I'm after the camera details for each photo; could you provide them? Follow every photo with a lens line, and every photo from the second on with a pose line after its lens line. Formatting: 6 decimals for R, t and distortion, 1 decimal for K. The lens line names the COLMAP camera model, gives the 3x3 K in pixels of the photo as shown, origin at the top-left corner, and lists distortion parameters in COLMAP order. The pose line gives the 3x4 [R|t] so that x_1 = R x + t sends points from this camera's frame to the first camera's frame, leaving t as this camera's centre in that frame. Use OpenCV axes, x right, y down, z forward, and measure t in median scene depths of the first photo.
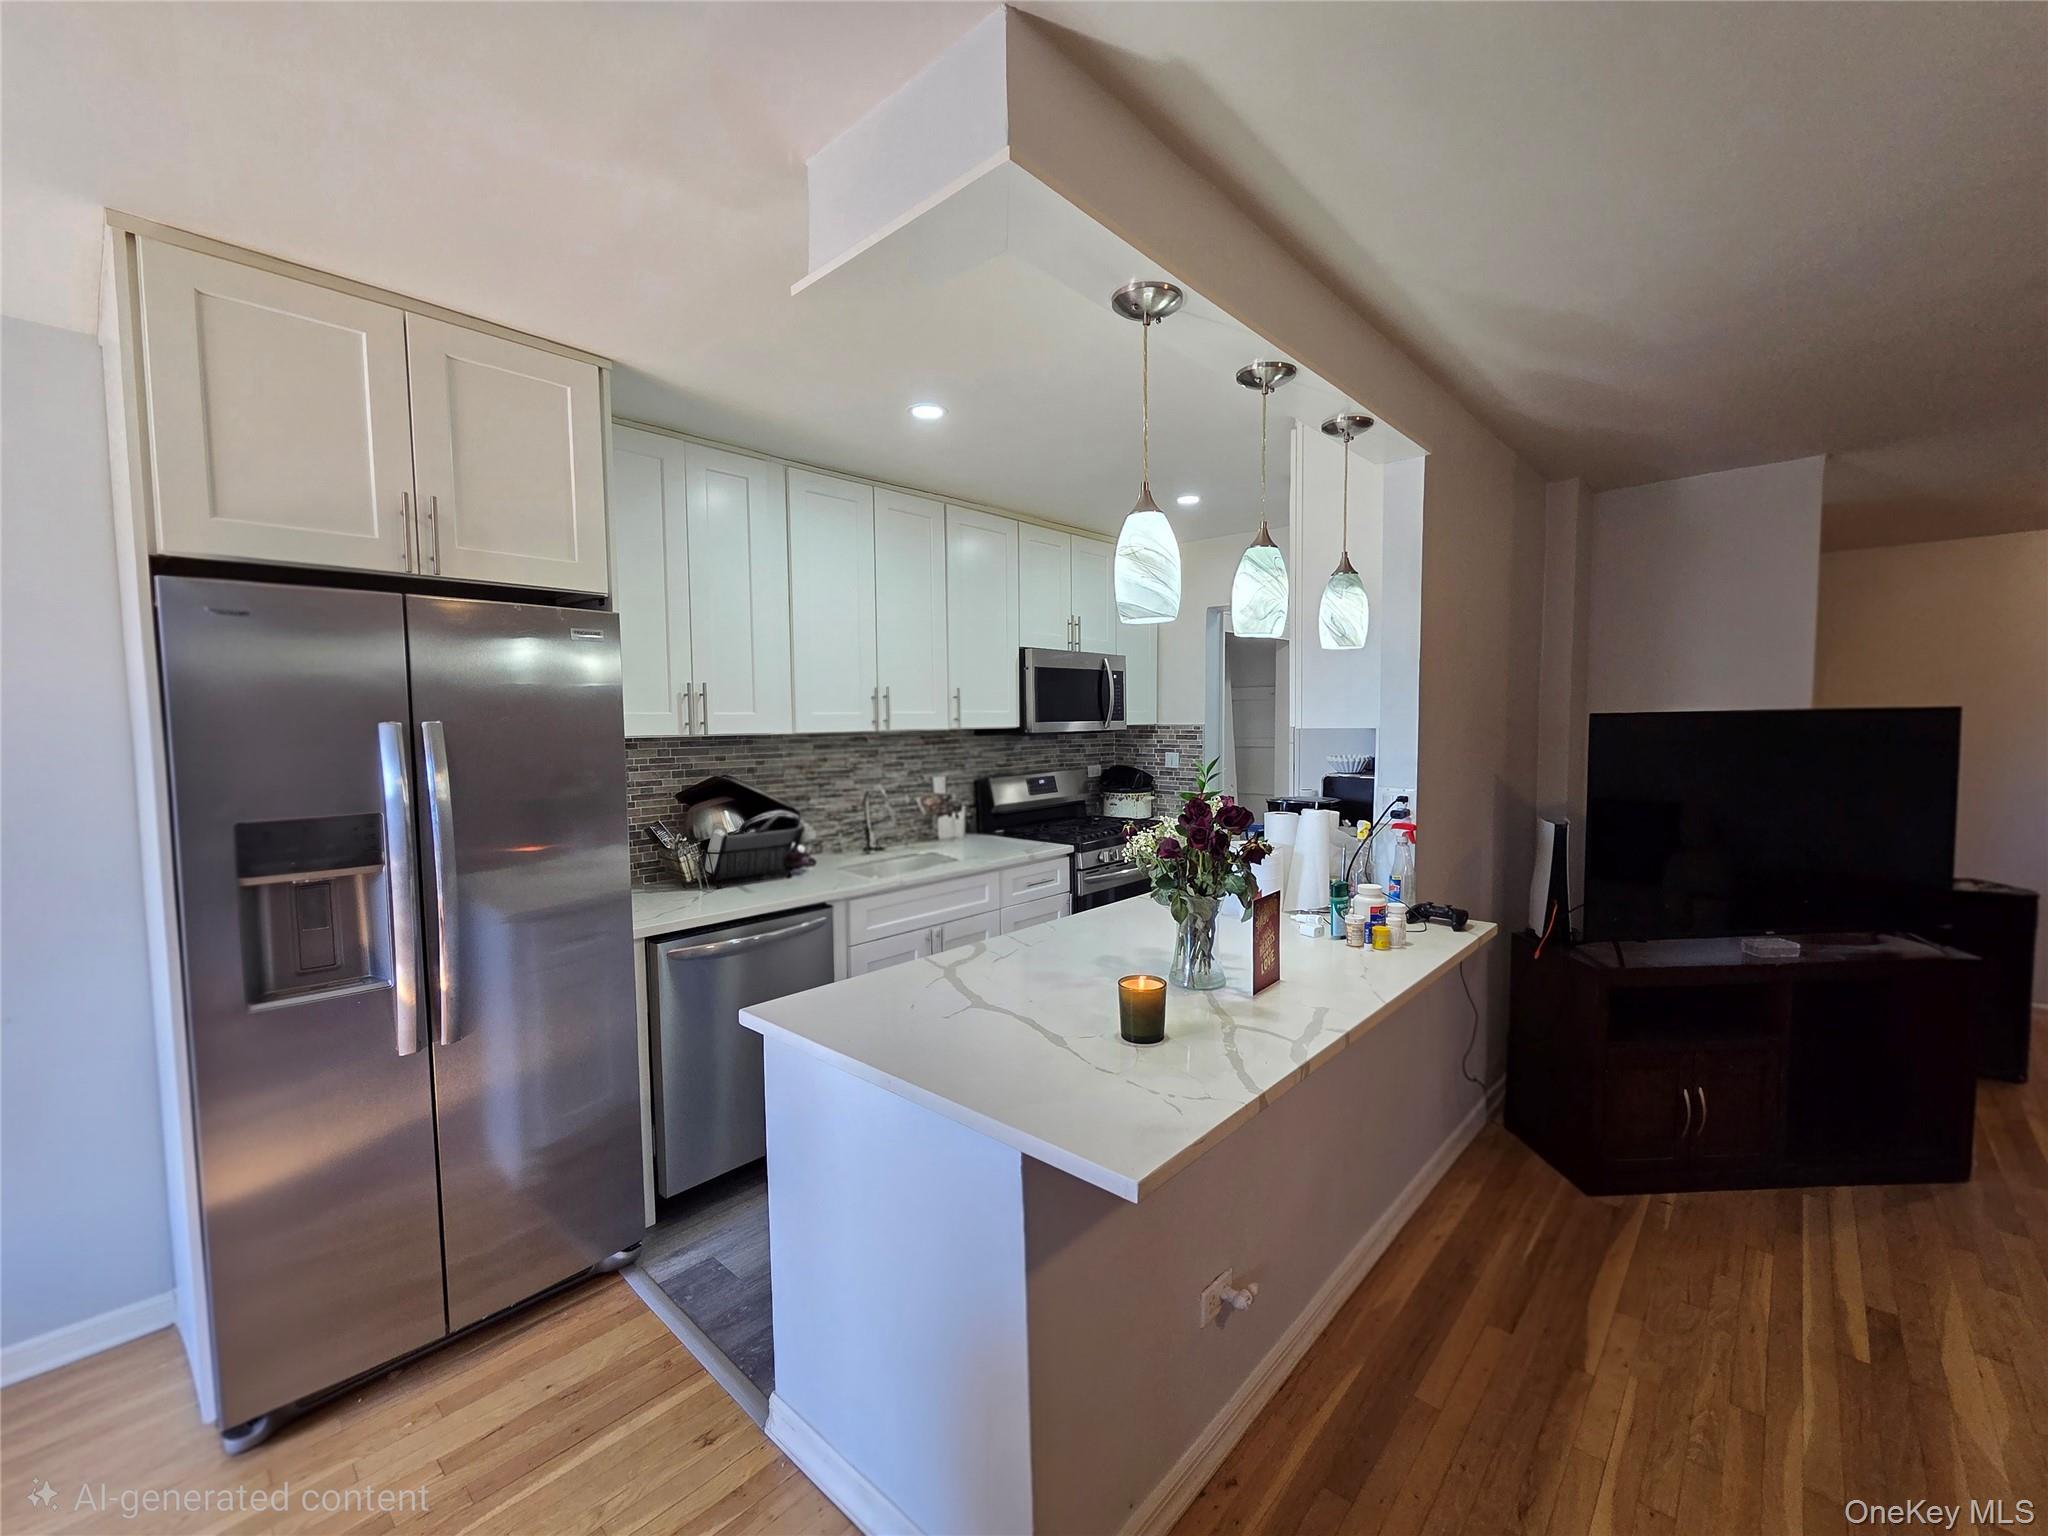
lens RADIAL K [[842.1, 0, 1034.9], [0, 842.1, 773.2], [0, 0, 1]] dist [0.009216, -0.005788]
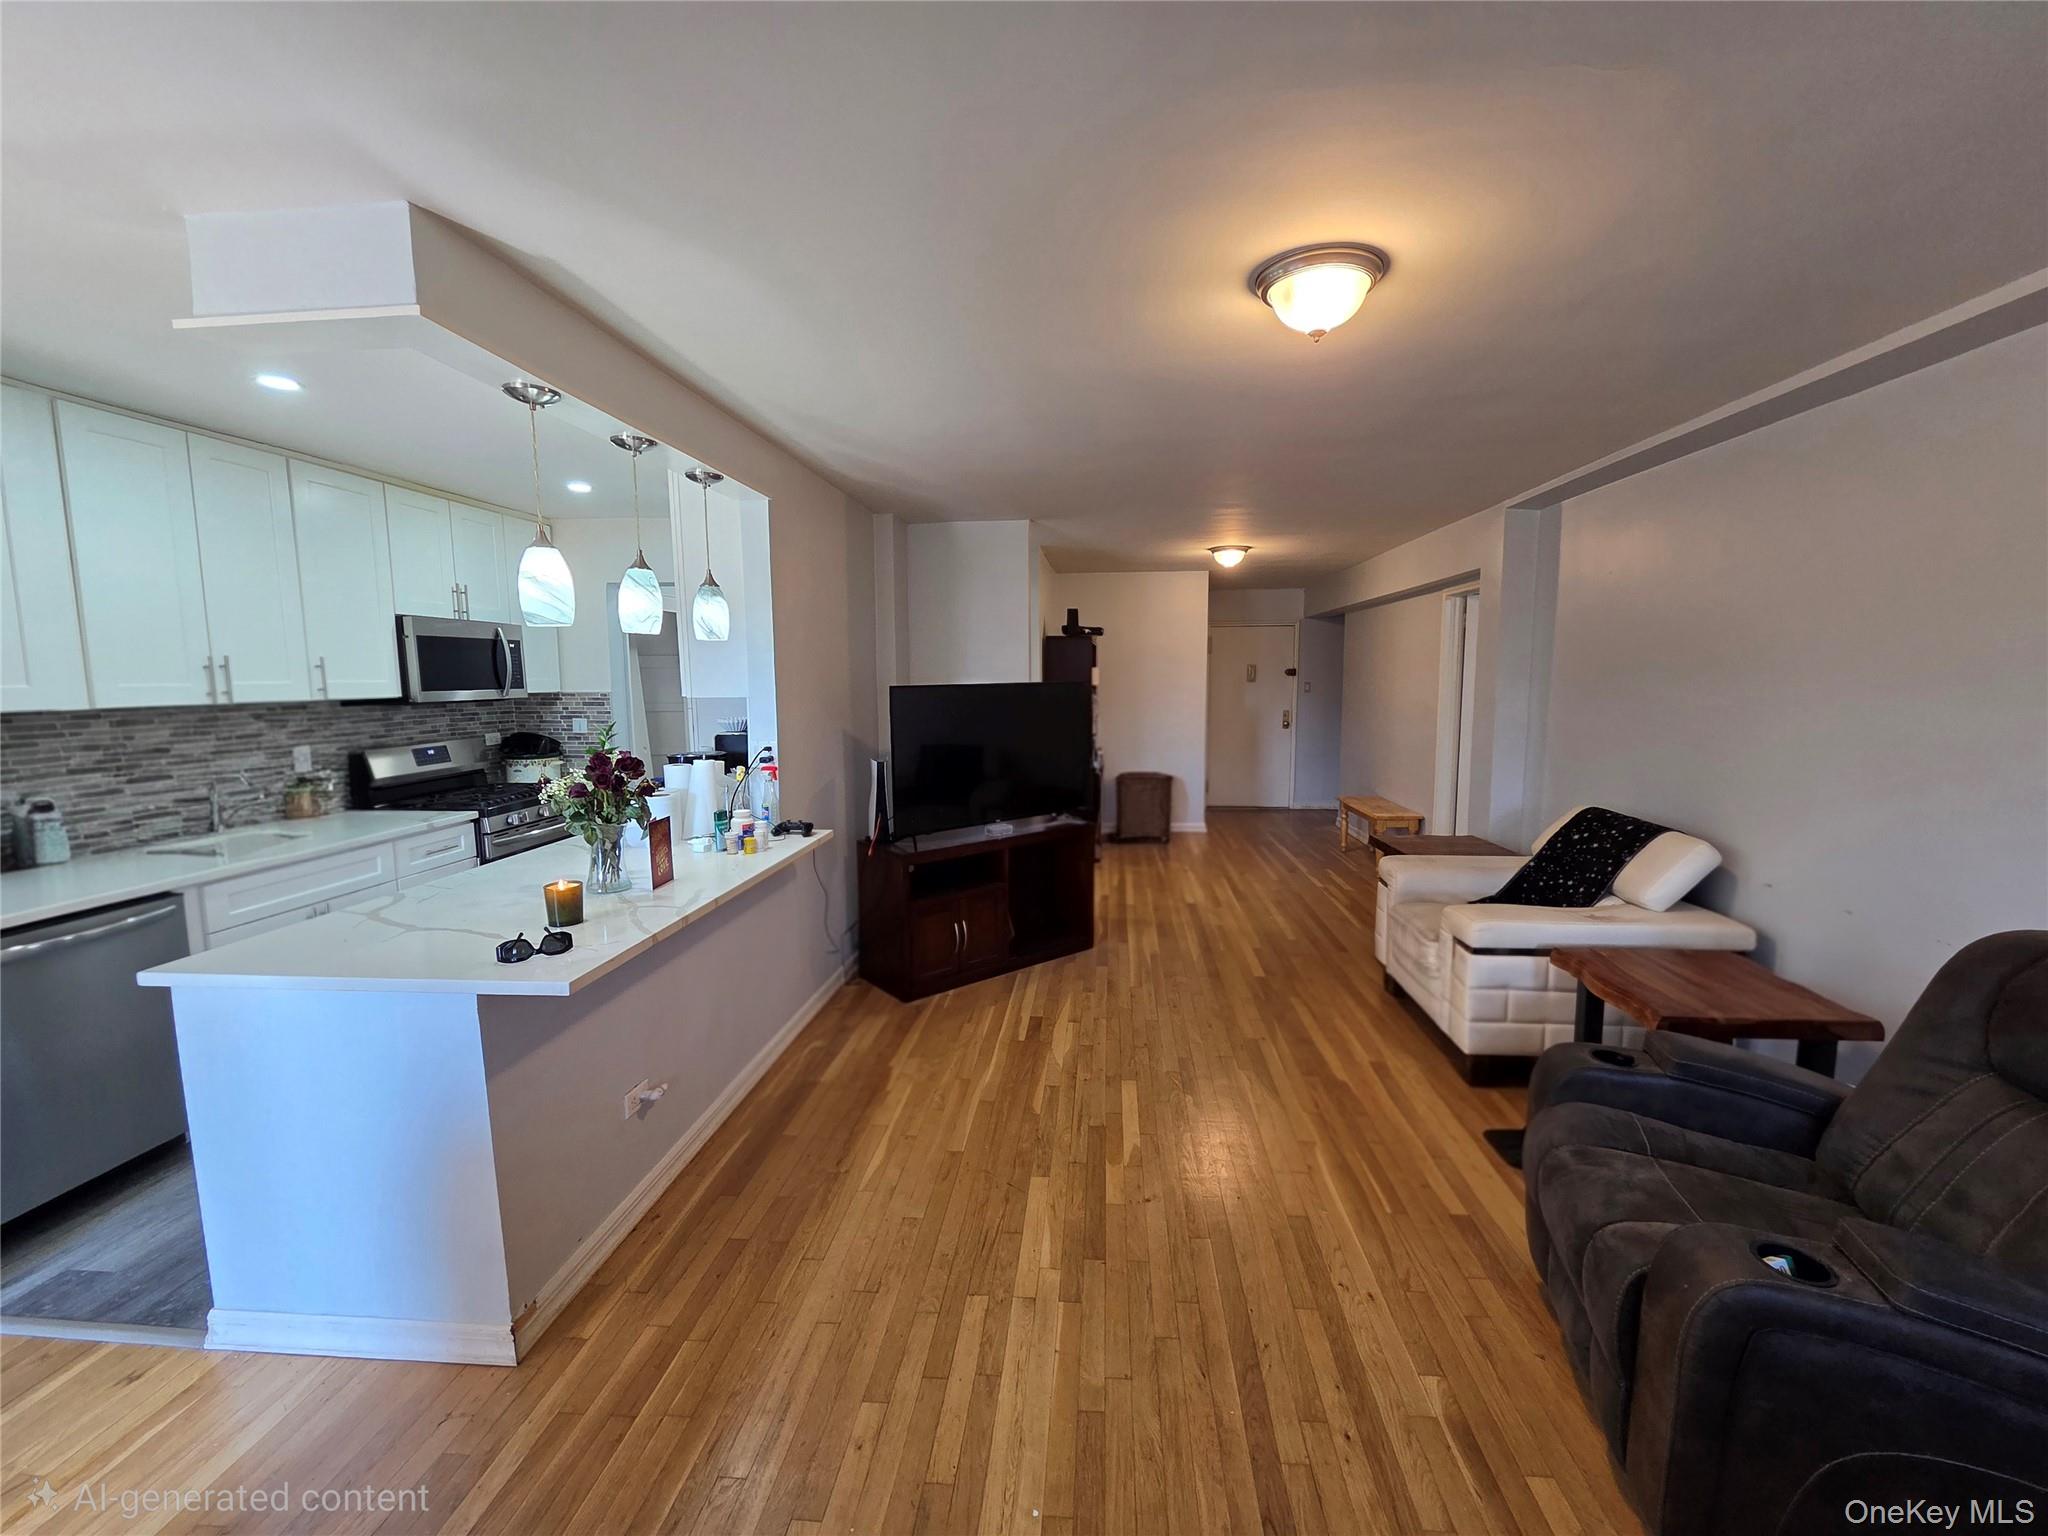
lens RADIAL K [[842.1, 0, 1034.9], [0, 842.1, 773.2], [0, 0, 1]] dist [0.009216, -0.005788]
pose [[0.793752, -0.065416, 0.604714, -0.053391], [0.037538, 0.997573, 0.058642, 0.006219], [-0.607082, -0.023847, 0.794281, -0.360053]]
